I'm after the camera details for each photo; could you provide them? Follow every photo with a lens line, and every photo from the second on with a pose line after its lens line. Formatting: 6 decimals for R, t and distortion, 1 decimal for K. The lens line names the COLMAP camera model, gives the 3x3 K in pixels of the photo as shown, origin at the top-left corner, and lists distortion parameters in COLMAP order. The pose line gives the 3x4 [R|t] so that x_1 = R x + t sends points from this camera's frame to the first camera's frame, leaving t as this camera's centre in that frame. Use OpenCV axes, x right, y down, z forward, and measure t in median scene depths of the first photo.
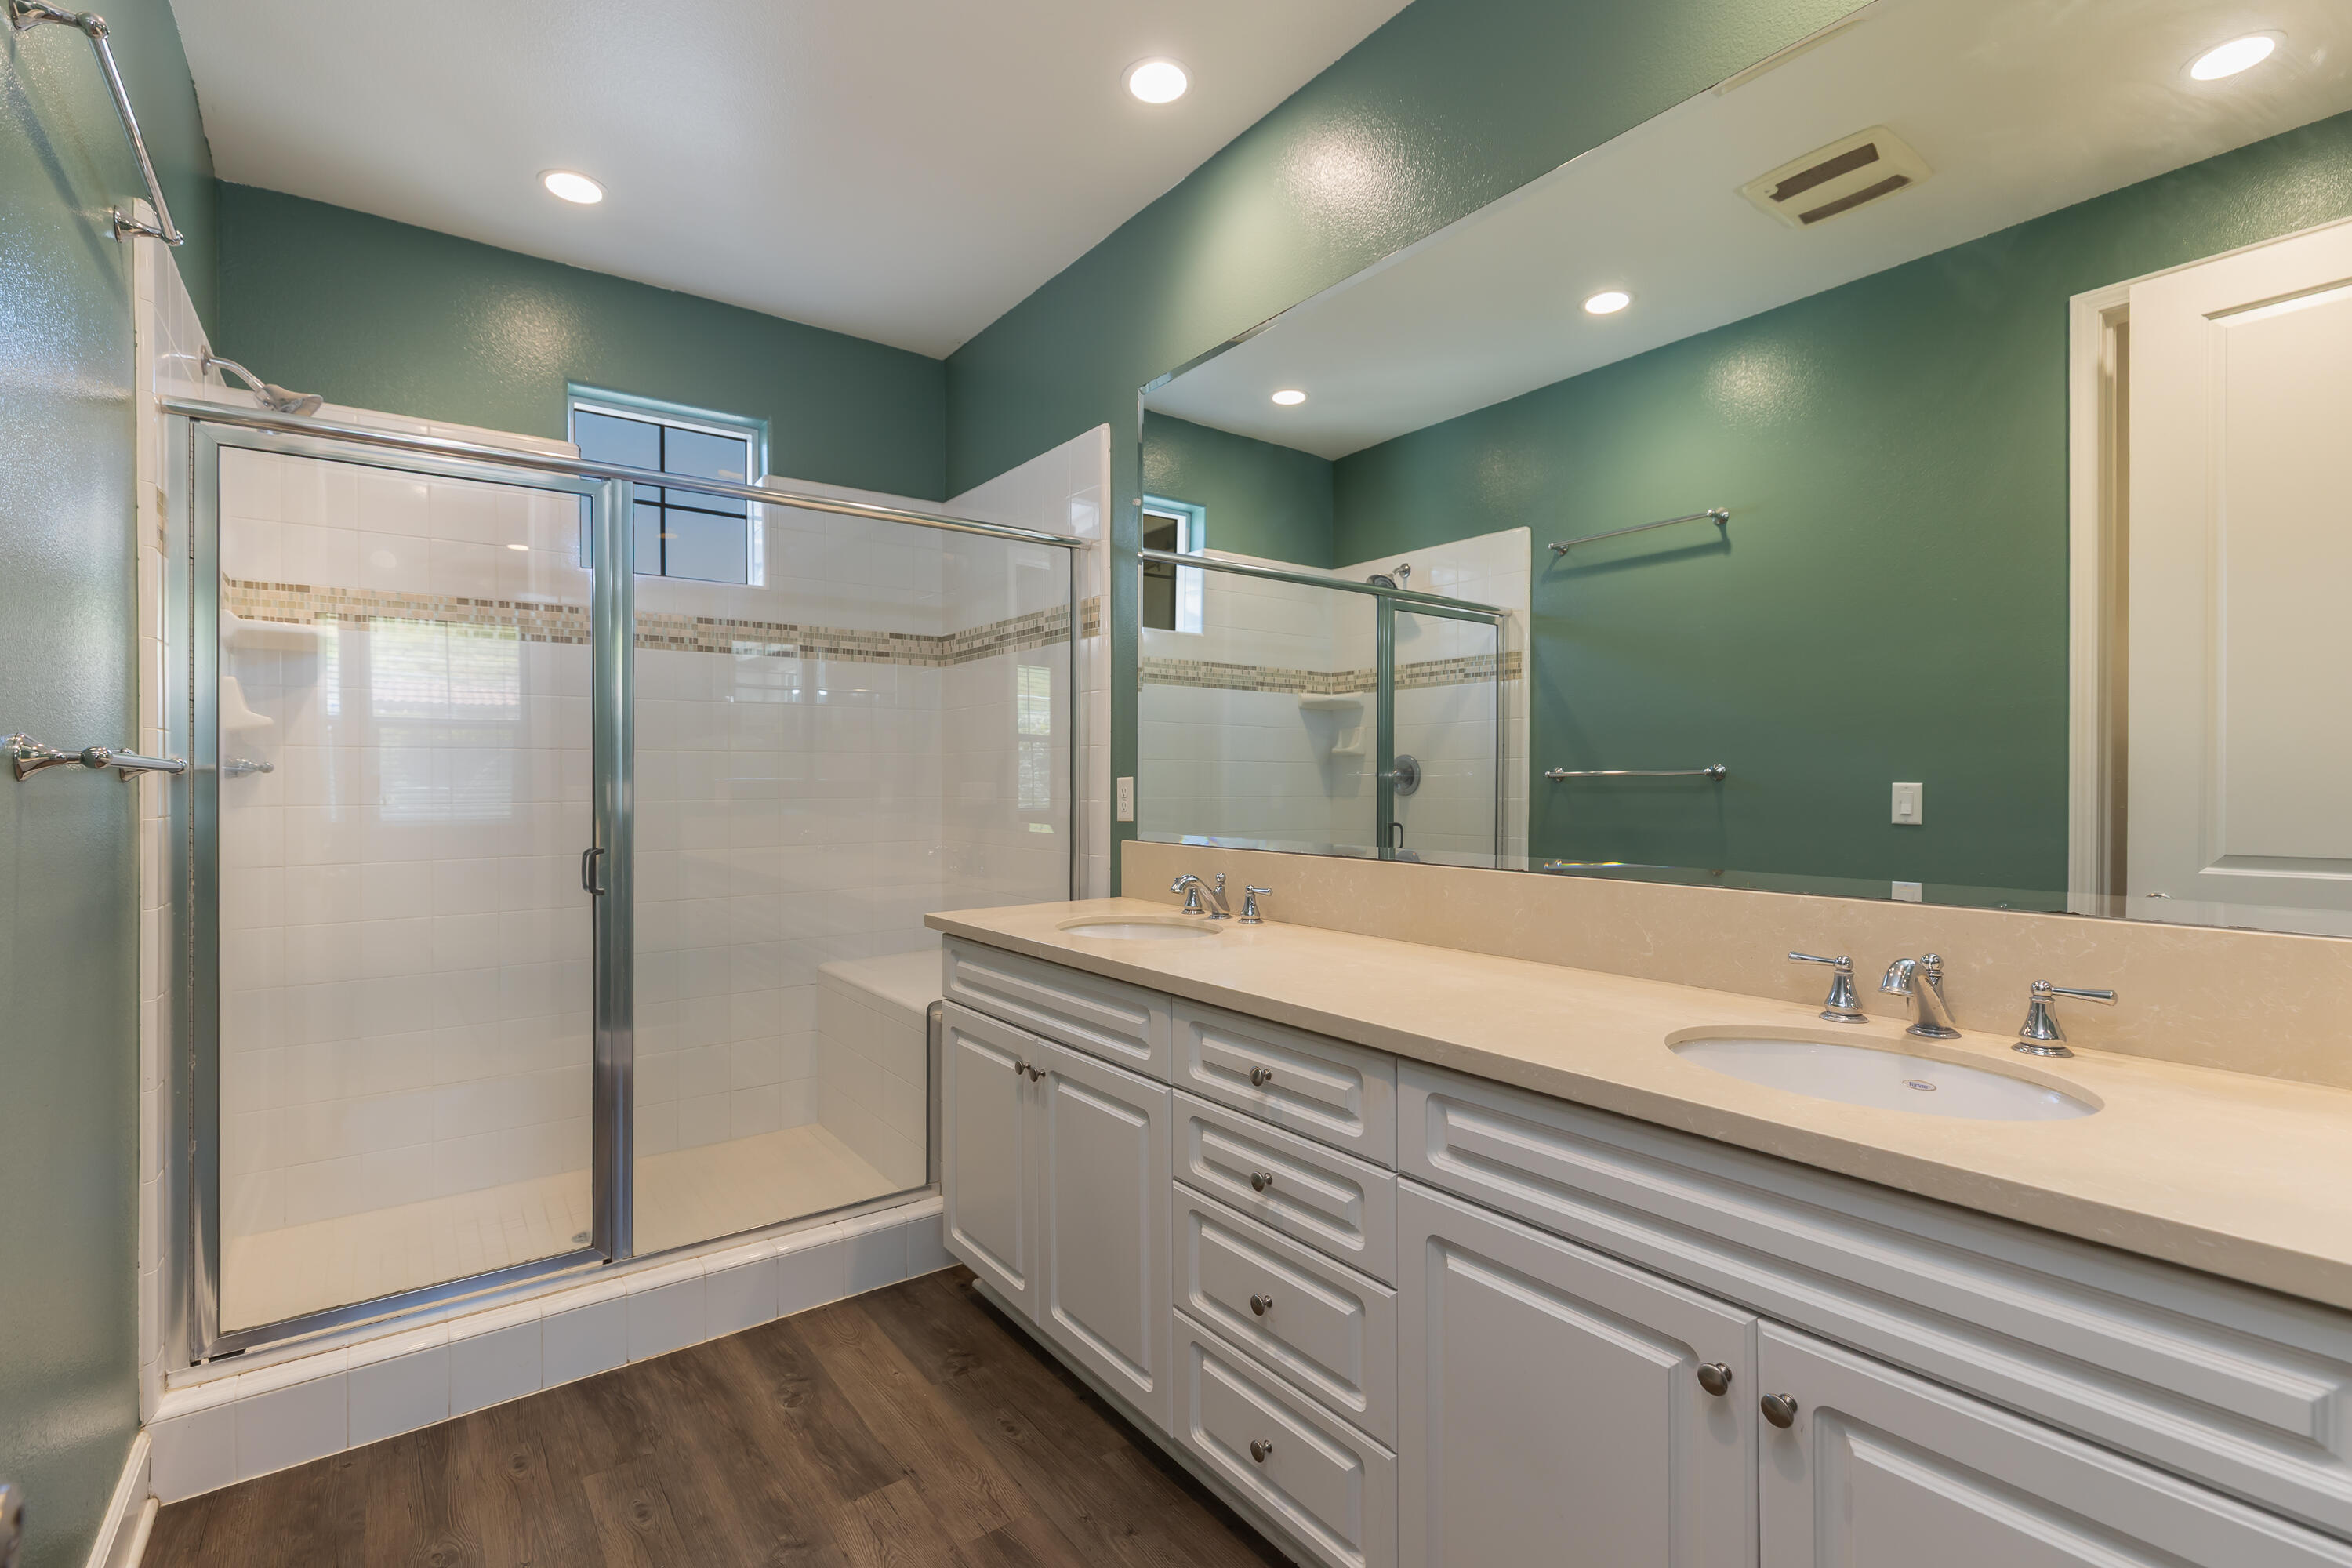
lens RADIAL K [[1077.5, 0, 1183.1], [0, 1077.5, 782.6], [0, 0, 1]] dist [-0.000583, -0.000106]
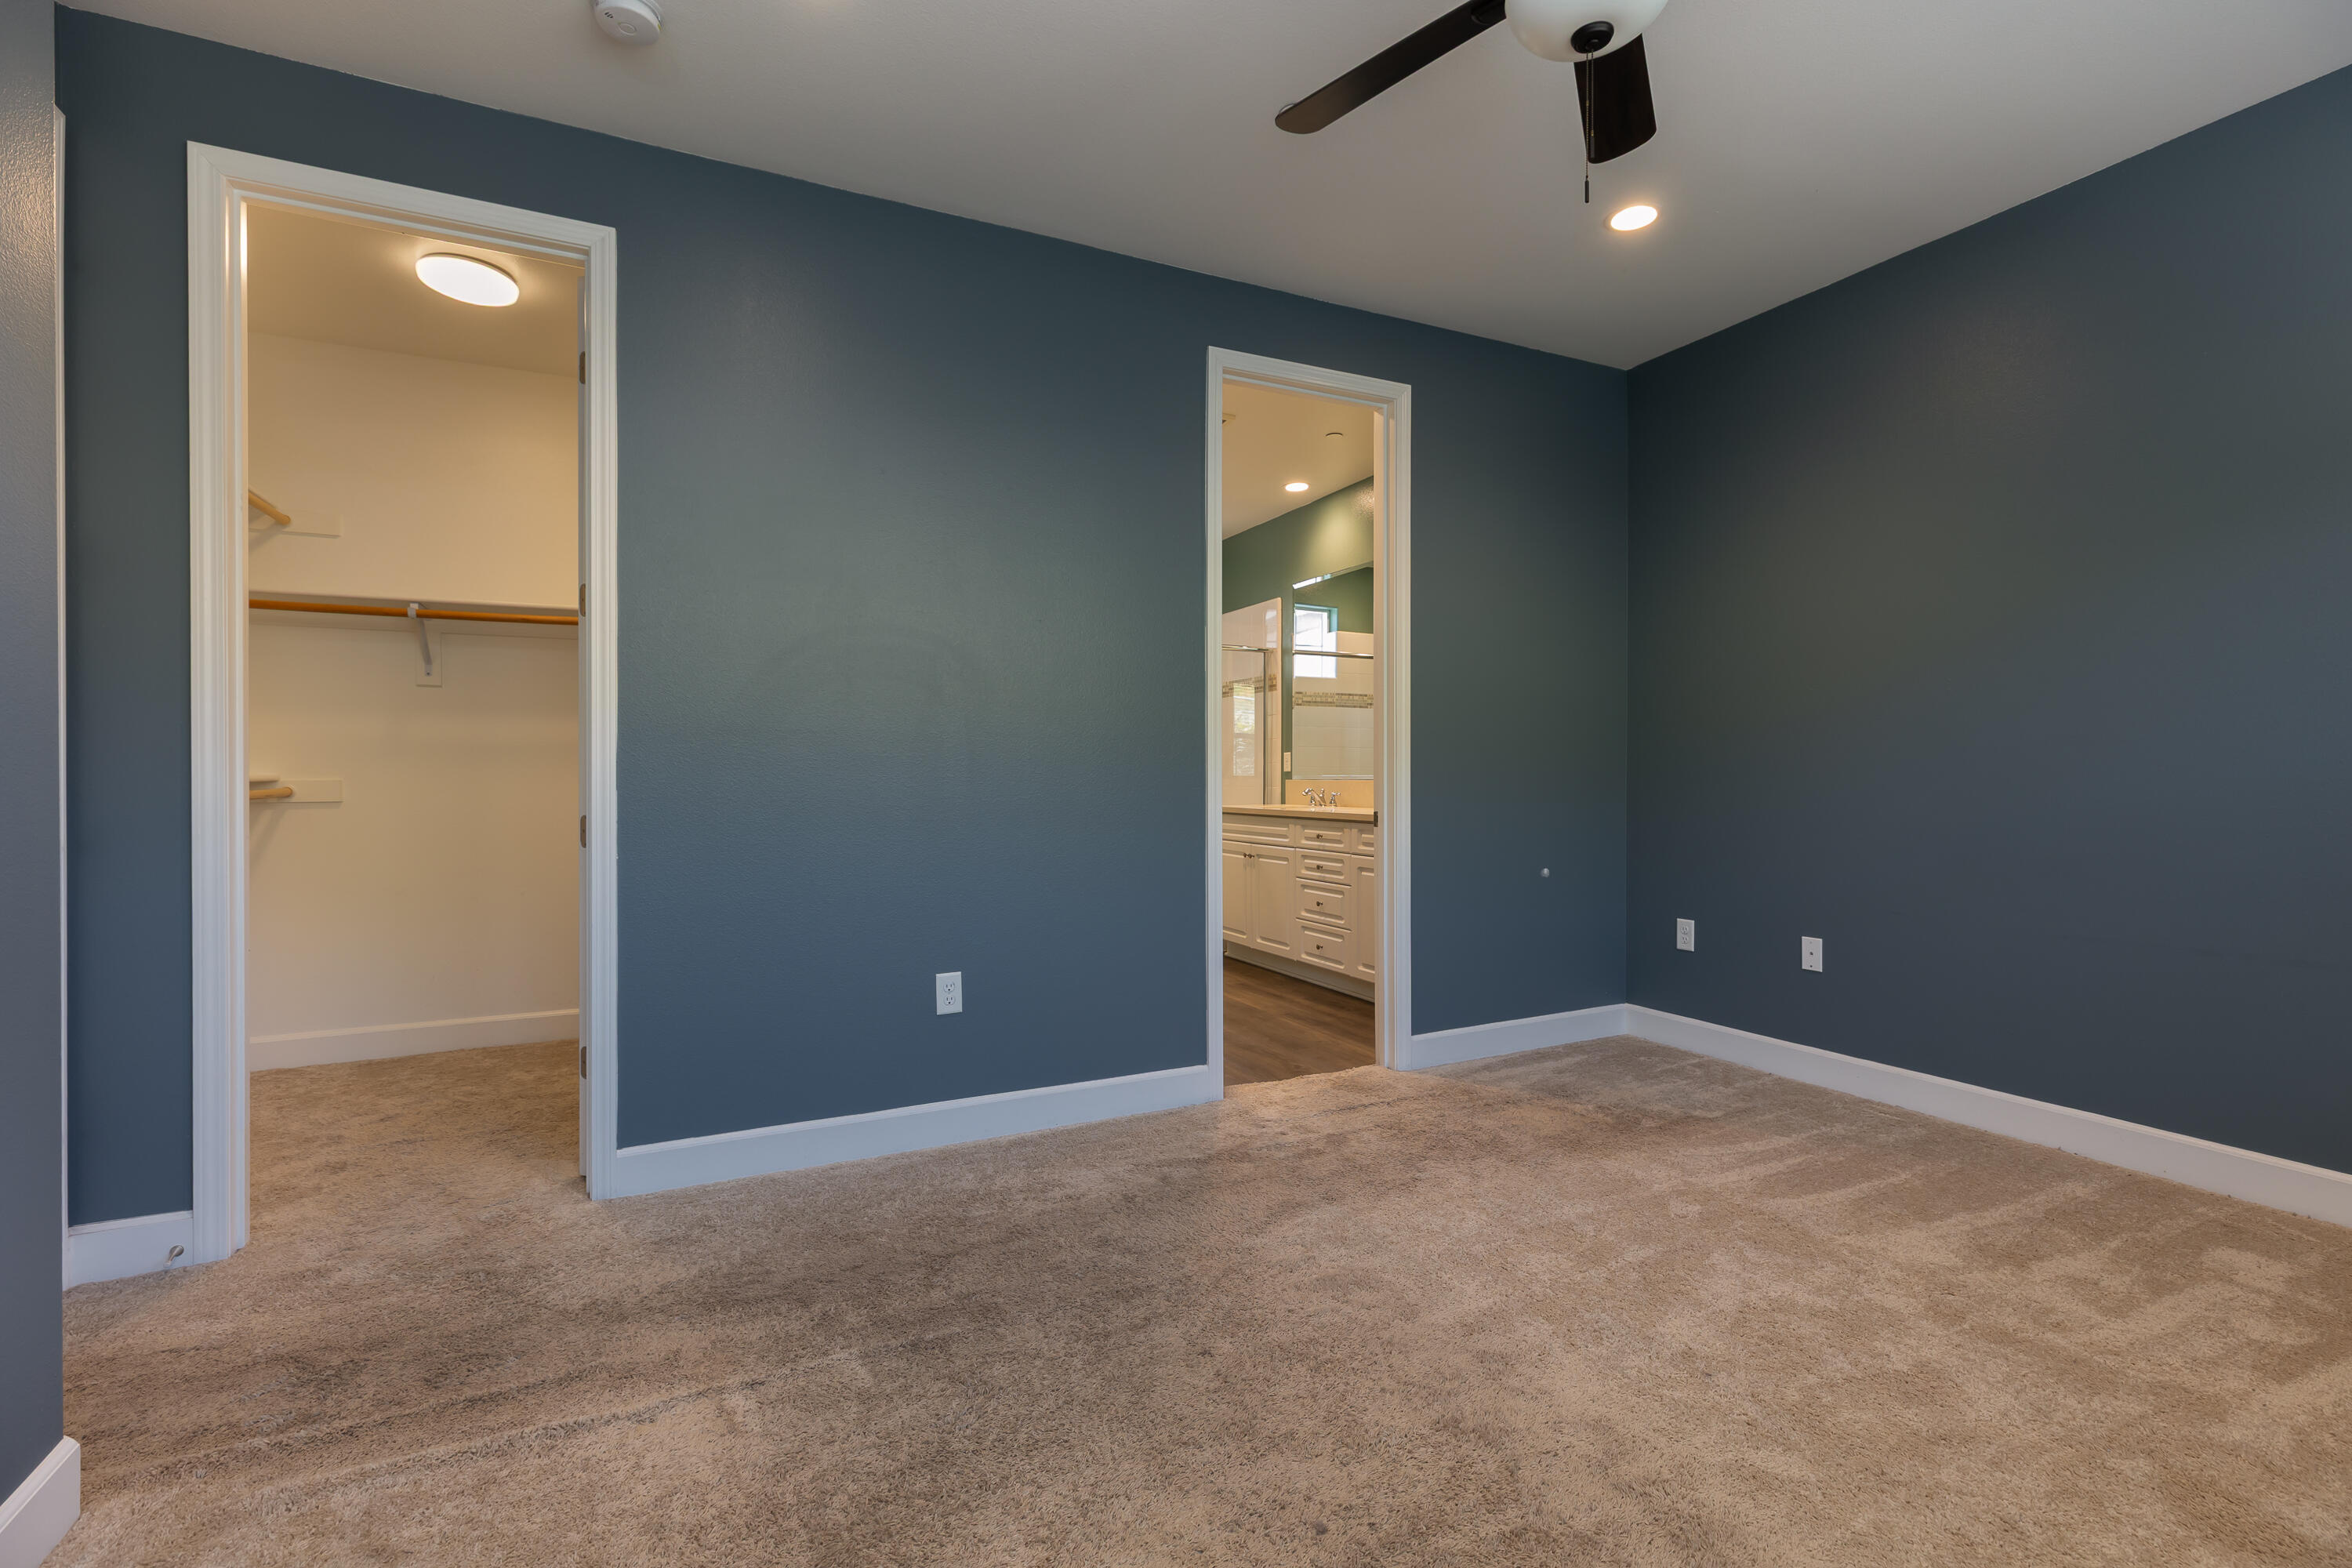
lens RADIAL K [[1077.5, 0, 1185.2], [0, 1077.5, 782.0], [0, 0, 1]] dist [-0.000583, -0.000106]
pose [[0.983934, 0.001697, -0.178525, 0.146324], [-0.001162, 0.999995, 0.003103, 0.051619], [0.178529, -0.002846, 0.983931, -1.342911]]
